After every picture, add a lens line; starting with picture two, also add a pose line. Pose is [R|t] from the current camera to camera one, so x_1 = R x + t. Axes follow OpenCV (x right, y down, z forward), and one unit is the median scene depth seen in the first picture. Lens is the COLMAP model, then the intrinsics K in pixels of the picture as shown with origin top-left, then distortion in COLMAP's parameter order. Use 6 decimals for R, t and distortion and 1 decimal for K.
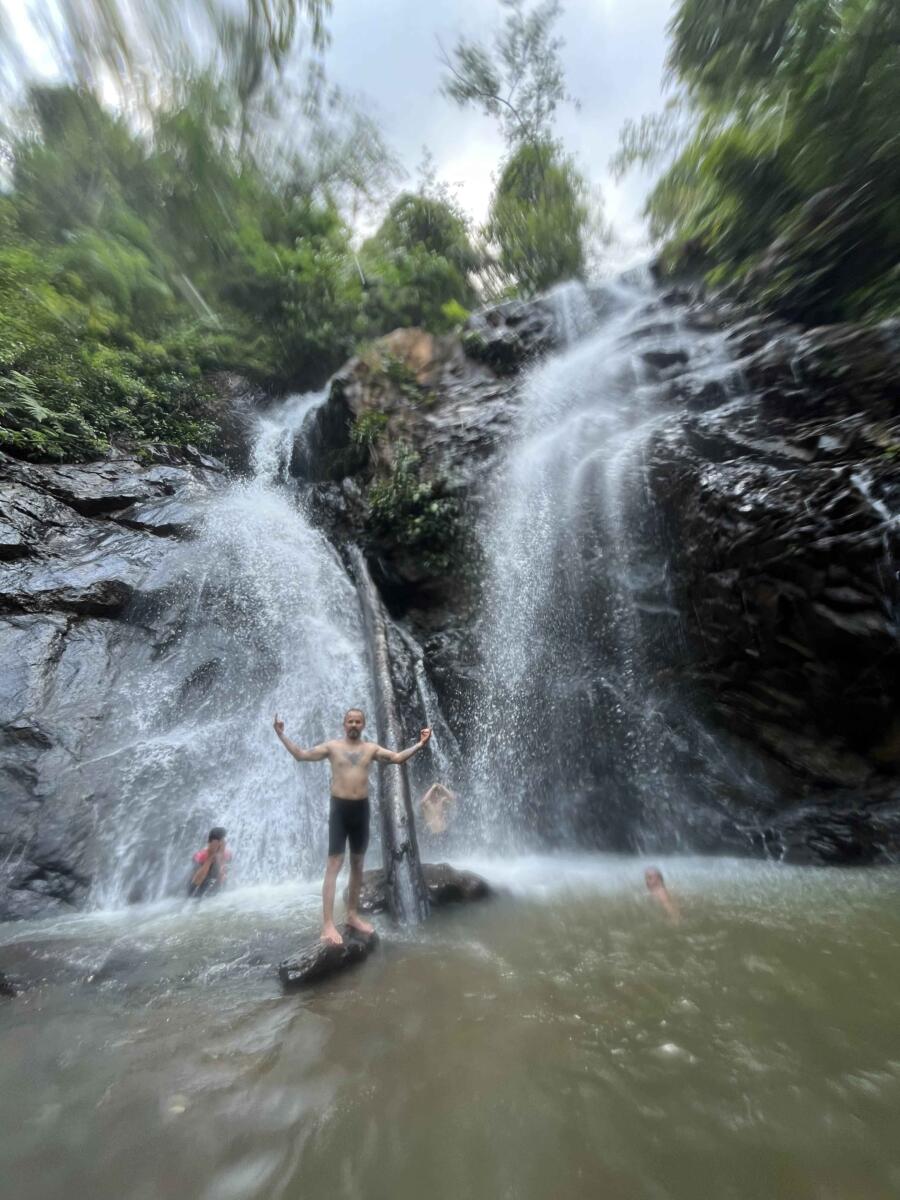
lens RADIAL K [[486.4, 0, 452.5], [0, 486.4, 596.4], [0, 0, 1]] dist [-0.002072, 0.000312]
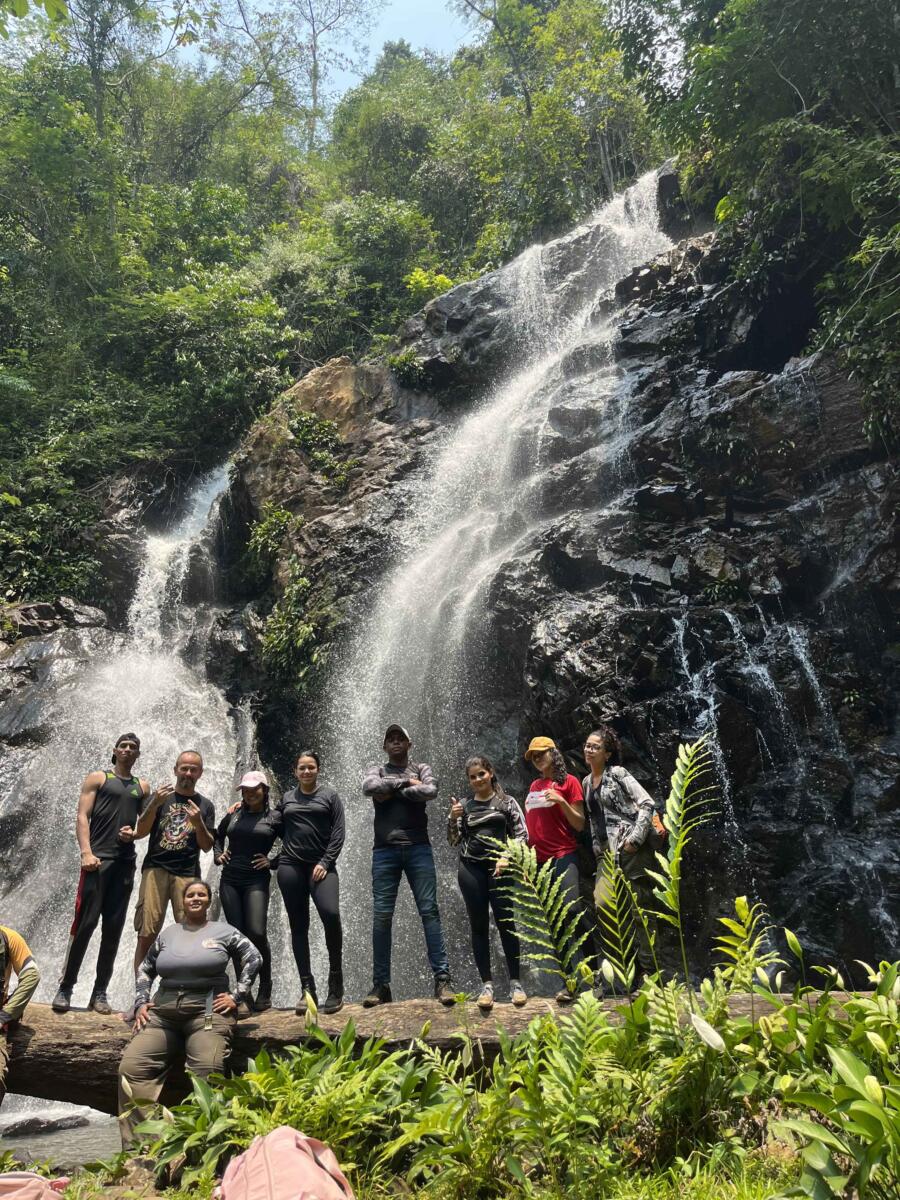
lens RADIAL K [[914.5, 0, 454.2], [0, 914.5, 592.5], [0, 0, 1]] dist [0.058240, -0.071115]
pose [[0.963250, -0.148709, -0.223683, 0.626592], [0.139937, 0.988650, -0.054660, -0.198151], [0.229273, 0.021350, 0.973128, -0.514235]]
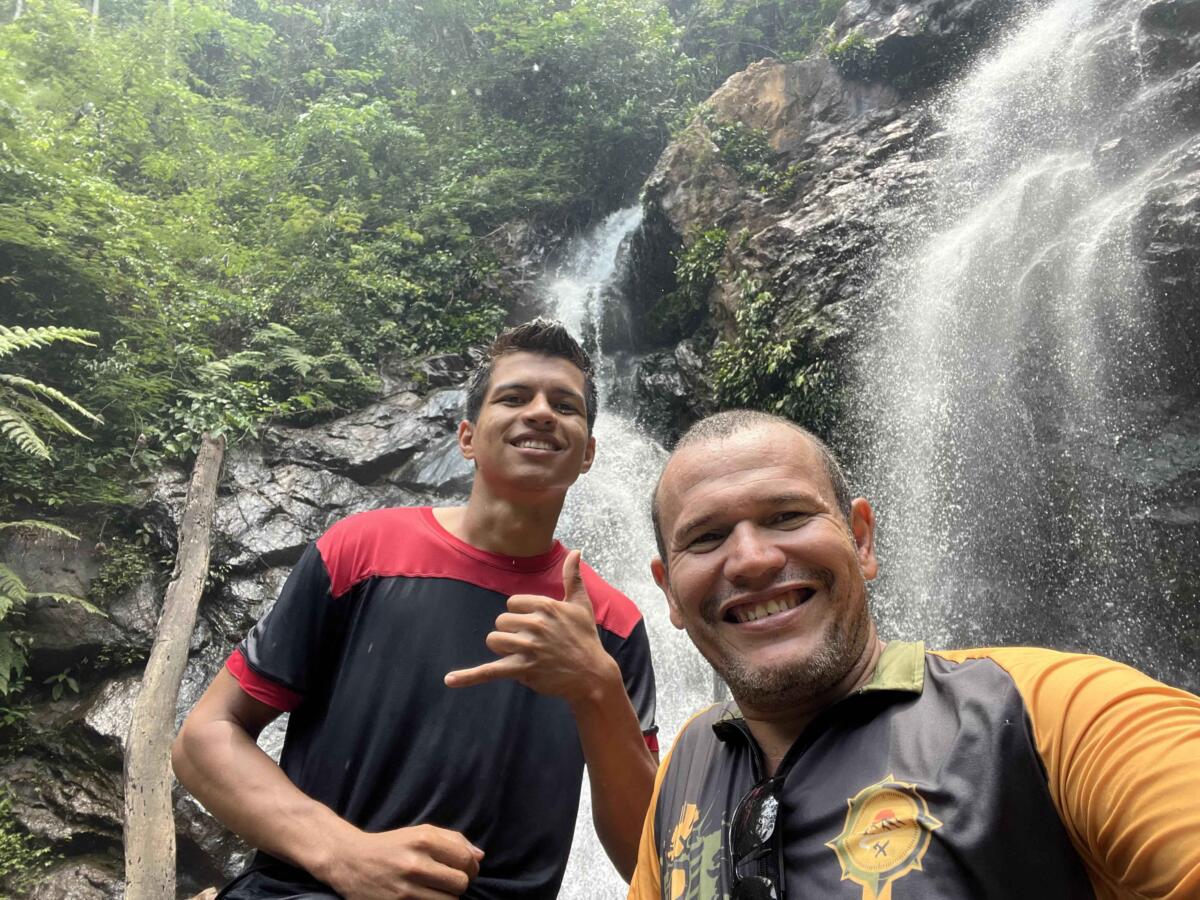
lens RADIAL K [[838.1, 0, 613.8], [0, 838.1, 455.8], [0, 0, 1]] dist [0.040384, -0.005310]
pose [[0.905341, -0.160089, -0.393356, 0.181286], [0.158653, 0.986663, -0.036402, -0.097180], [0.393938, -0.029451, 0.918665, -0.122913]]
